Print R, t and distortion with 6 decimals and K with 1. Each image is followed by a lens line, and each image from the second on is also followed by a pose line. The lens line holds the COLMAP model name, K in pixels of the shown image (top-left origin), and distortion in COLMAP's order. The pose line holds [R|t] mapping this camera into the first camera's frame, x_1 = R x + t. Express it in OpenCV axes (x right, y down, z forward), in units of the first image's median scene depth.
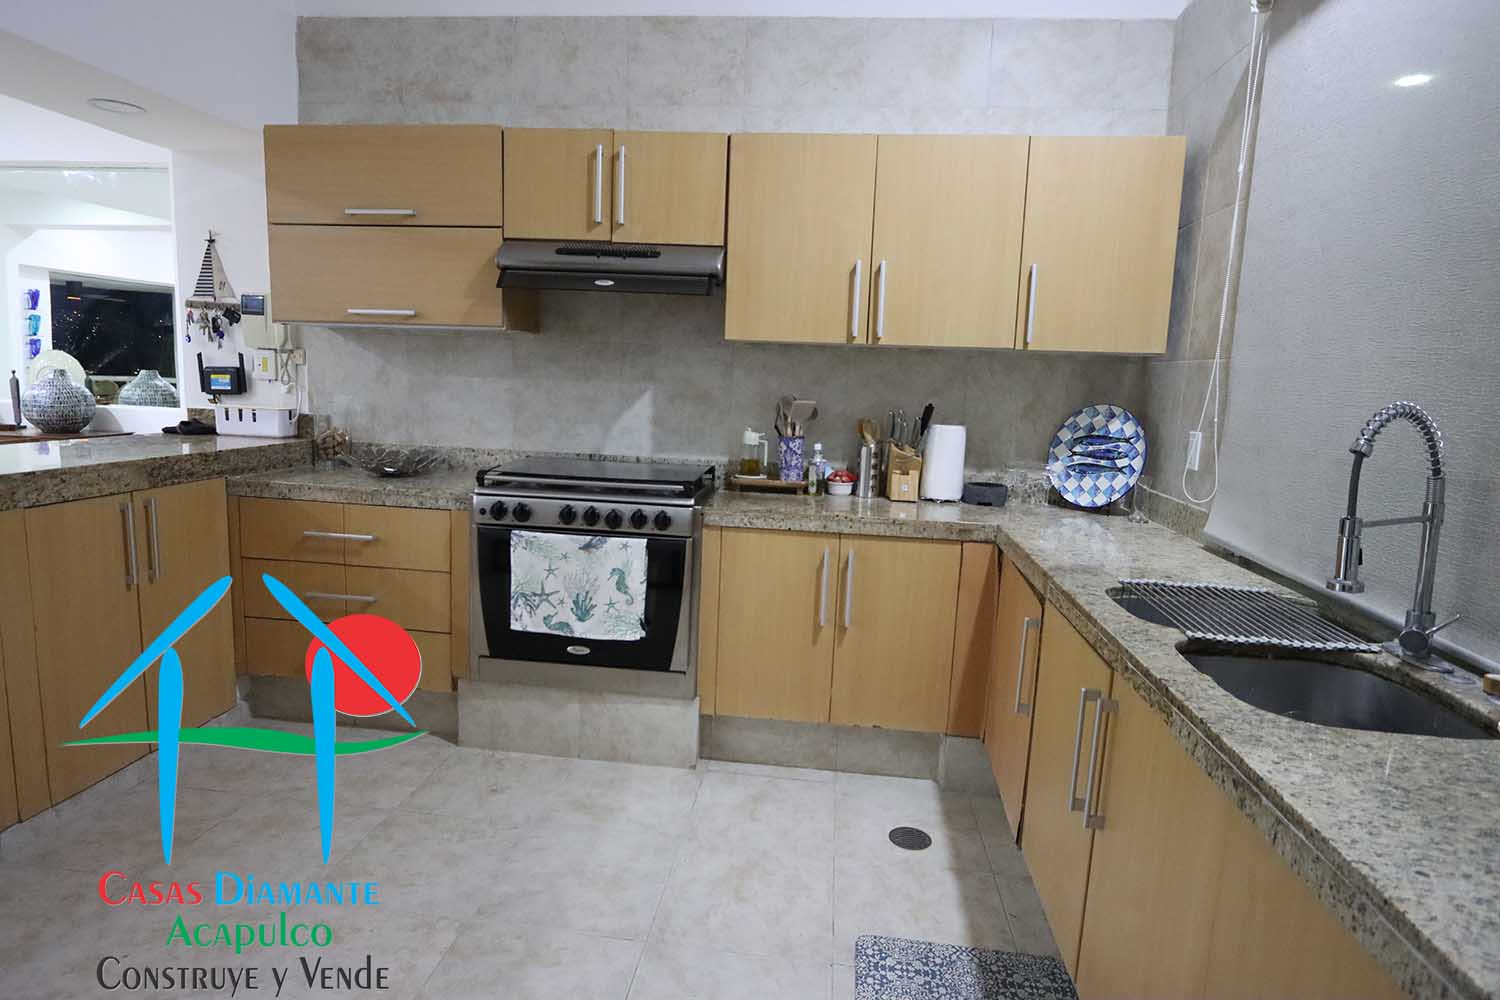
lens RADIAL K [[831.0, 0, 744.3], [0, 831.0, 498.2], [0, 0, 1]] dist [-0.012933, 0.002183]
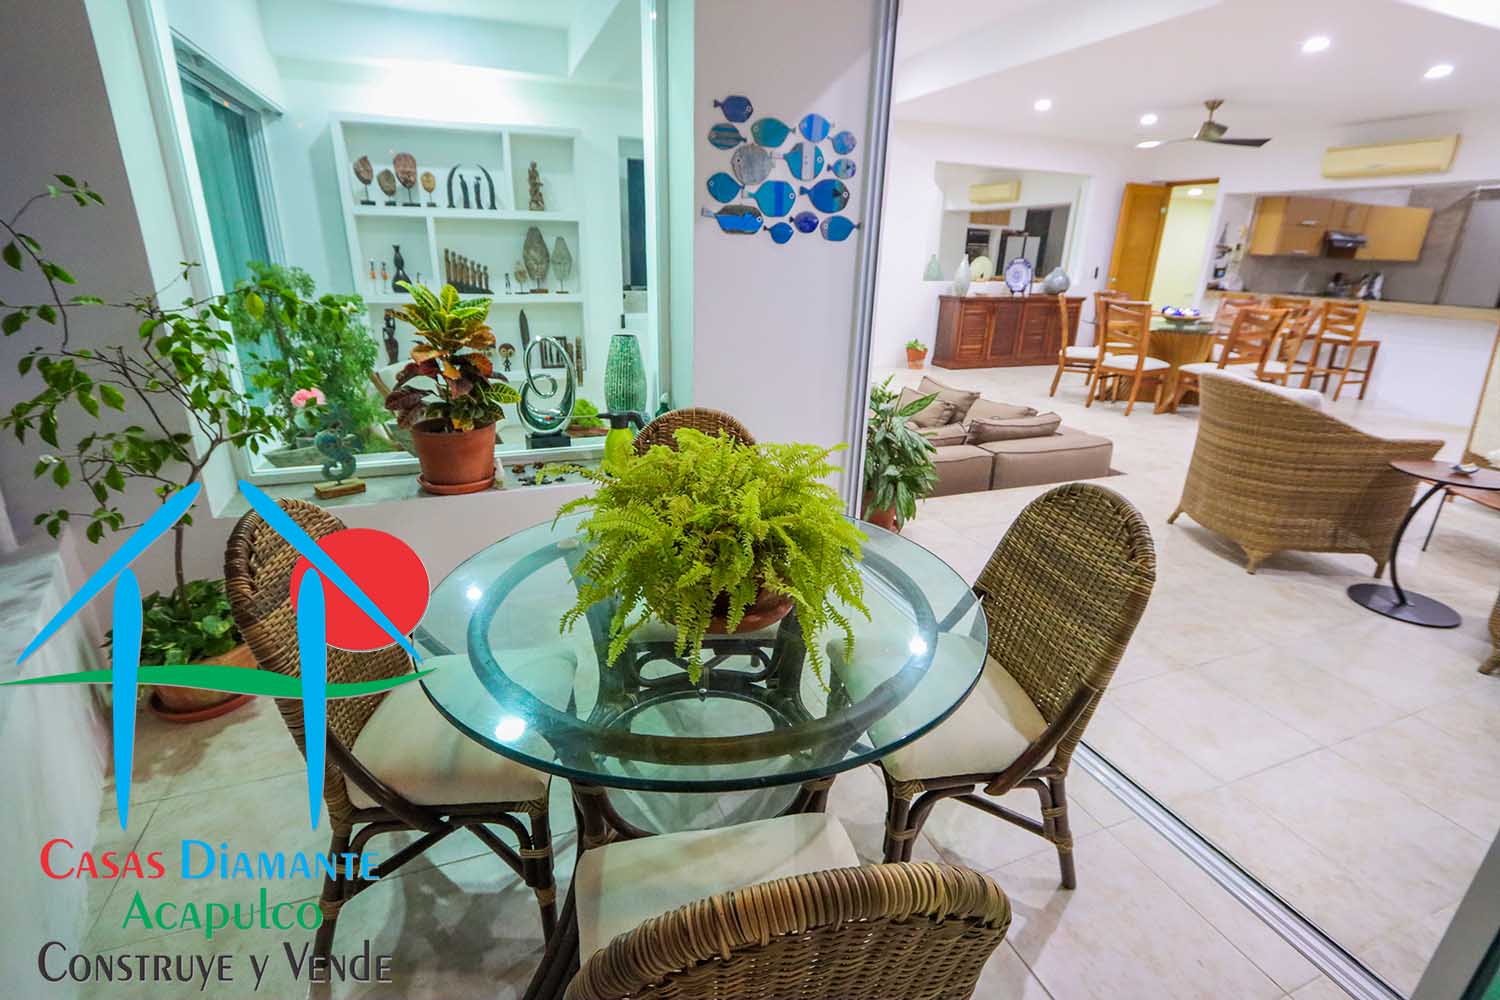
lens RADIAL K [[694.3, 0, 743.7], [0, 694.3, 496.6], [0, 0, 1]] dist [-0.015699, 0.001740]
pose [[0.883987, -0.174202, 0.433844, -4.104965], [0.079592, 0.970516, 0.227518, -0.068108], [-0.460687, -0.166593, 0.871788, -0.655654]]
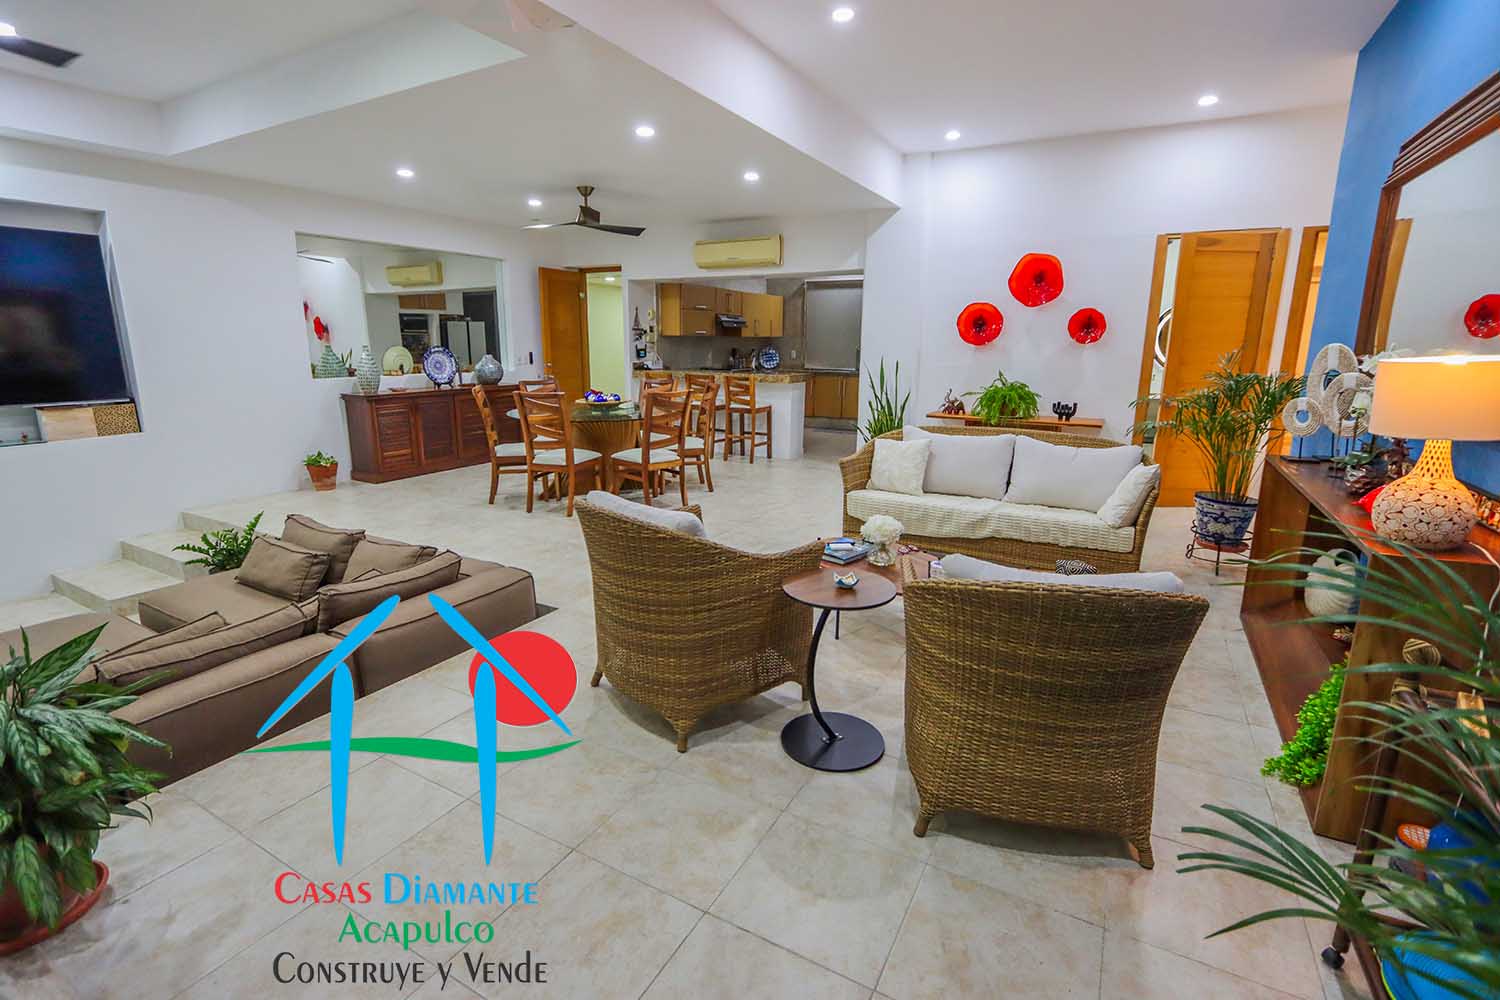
lens RADIAL K [[694.3, 0, 743.7], [0, 694.3, 496.6], [0, 0, 1]] dist [-0.015699, 0.001740]
pose [[0.389361, -0.240165, 0.889224, -3.575203], [0.146540, 0.969264, 0.197618, -0.091101], [-0.909354, 0.053362, 0.412587, -0.522067]]
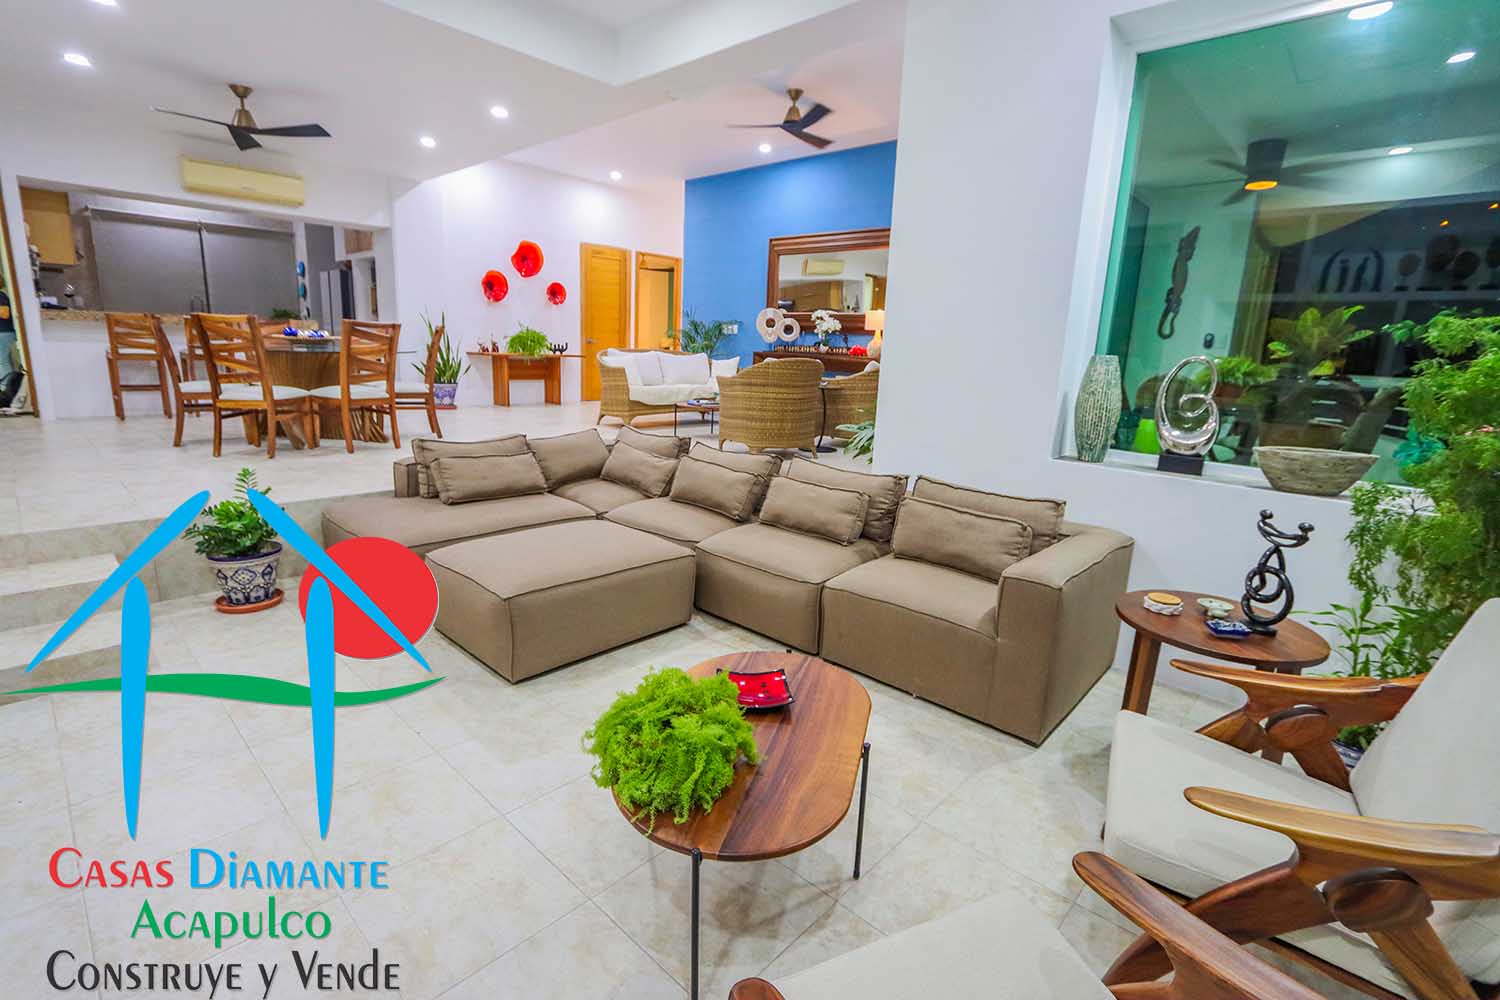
lens RADIAL K [[694.3, 0, 743.7], [0, 694.3, 496.6], [0, 0, 1]] dist [-0.015699, 0.001740]
pose [[-0.795834, -0.198803, 0.571949, -3.984548], [0.014503, 0.938037, 0.346231, -0.256428], [-0.605341, 0.283837, -0.743638, 1.643574]]
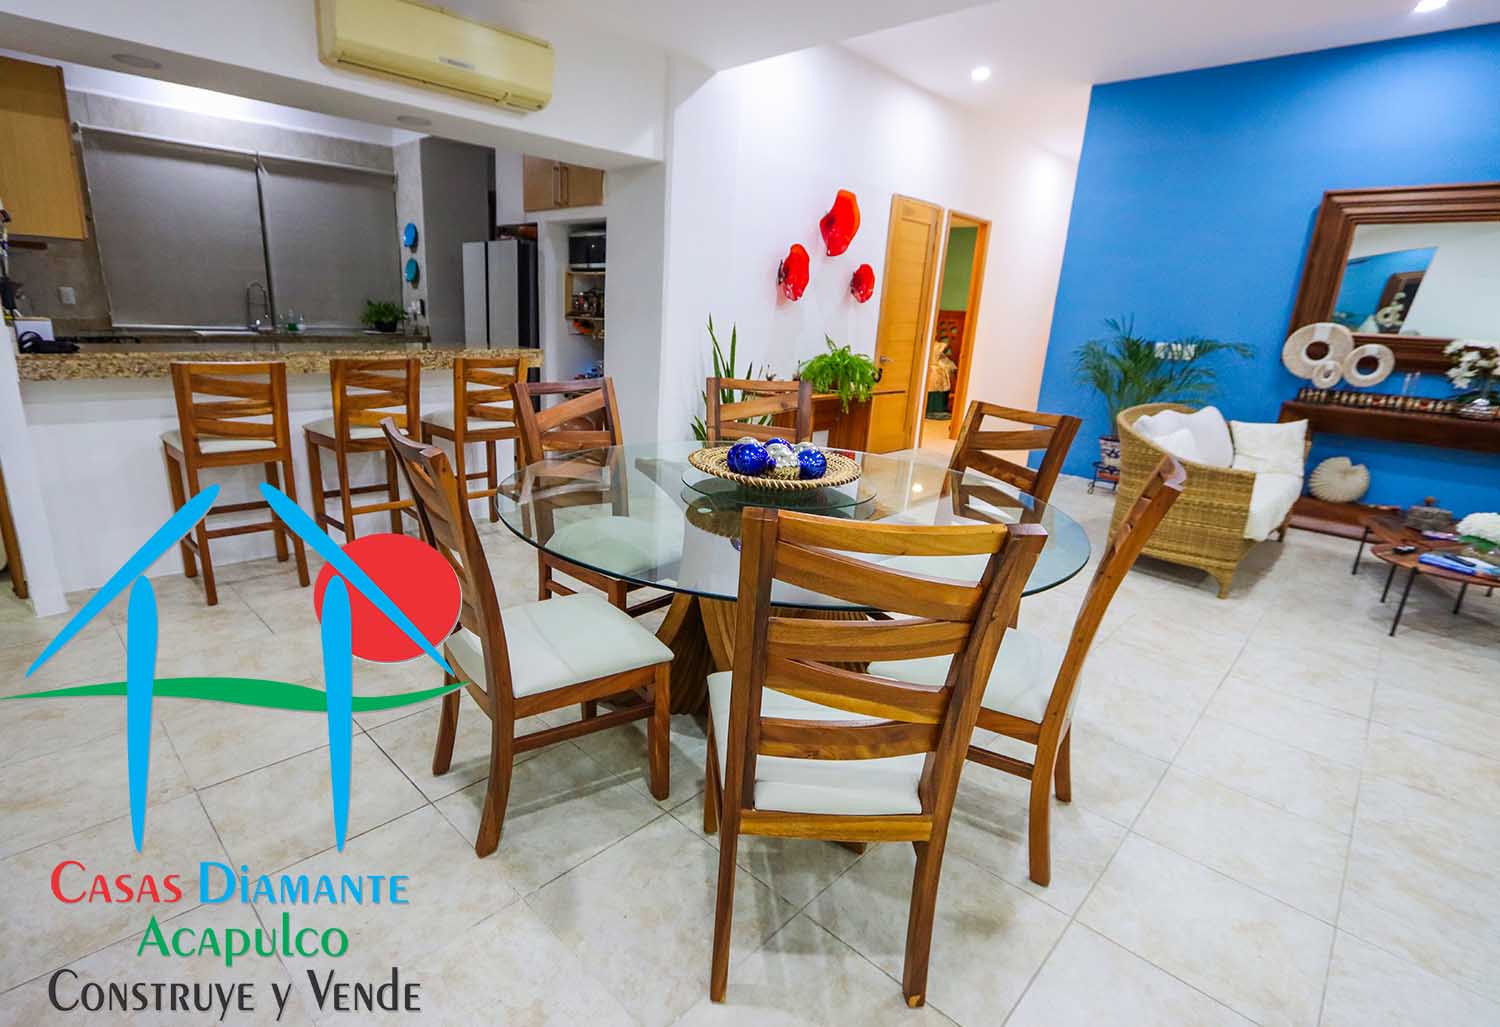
lens RADIAL K [[707.1, 0, 705.6], [0, 707.1, 527.0], [0, 0, 1]] dist [-0.017106, -0.000003]
pose [[-0.785568, -0.257618, 0.562598, -2.071314], [0.011208, 0.903138, 0.429203, -0.273362], [-0.618674, 0.343474, -0.706589, 1.368194]]
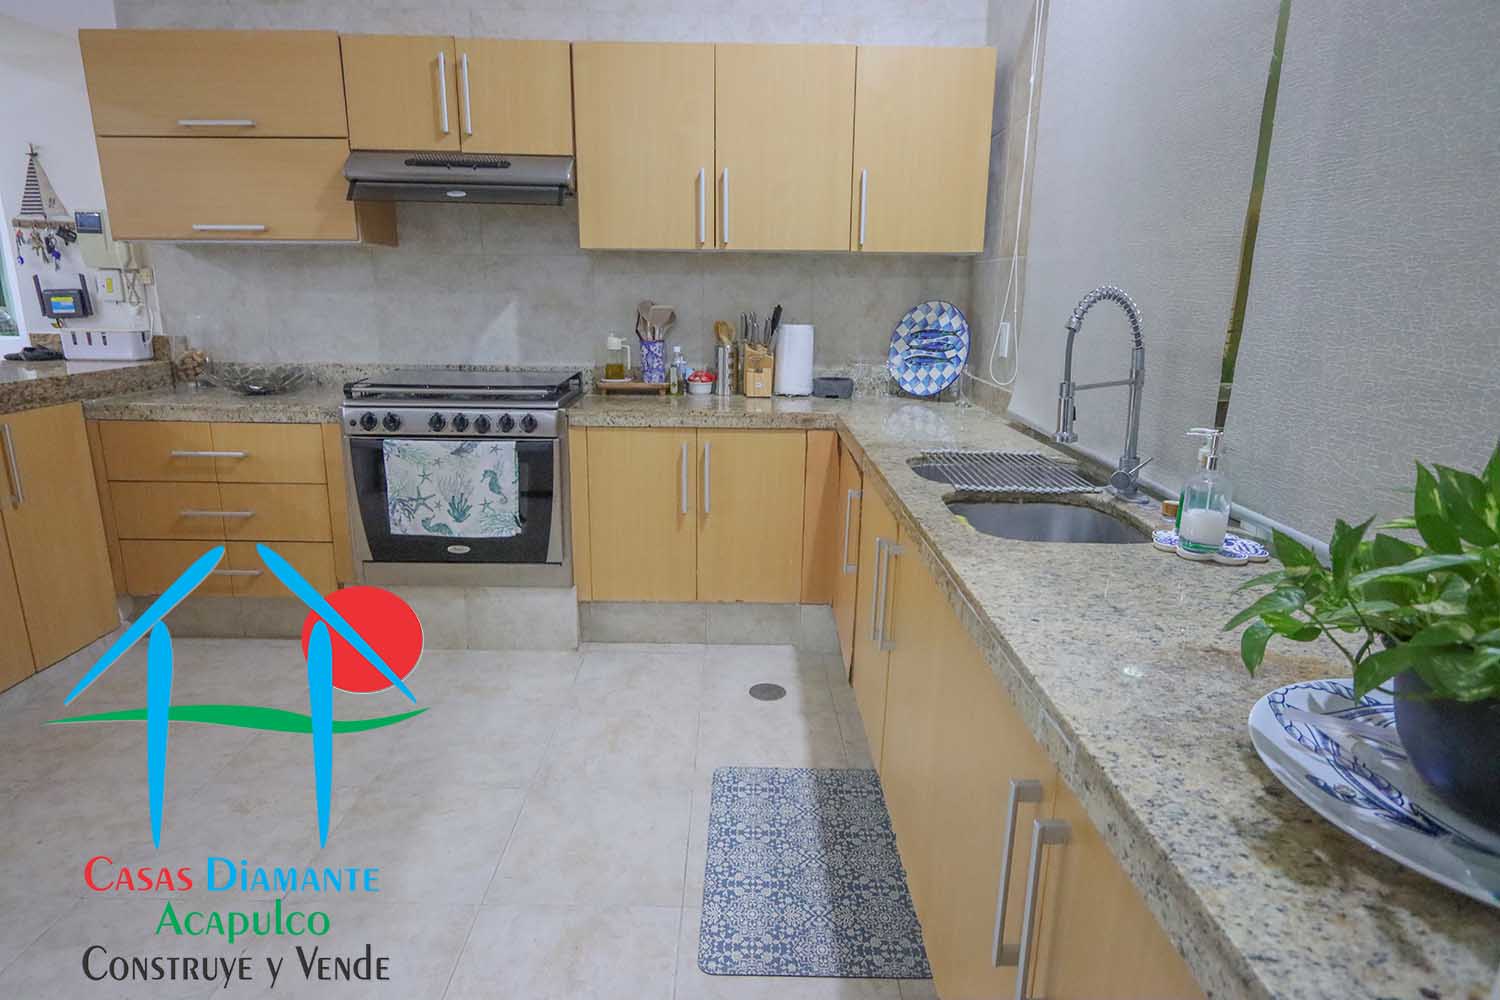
lens RADIAL K [[831.0, 0, 744.3], [0, 831.0, 498.2], [0, 0, 1]] dist [-0.012933, 0.002183]
pose [[0.992125, -0.055062, 0.112503, 0.046484], [0.043104, 0.993422, 0.106090, 0.019639], [-0.117604, -0.100405, 0.987972, -0.086446]]
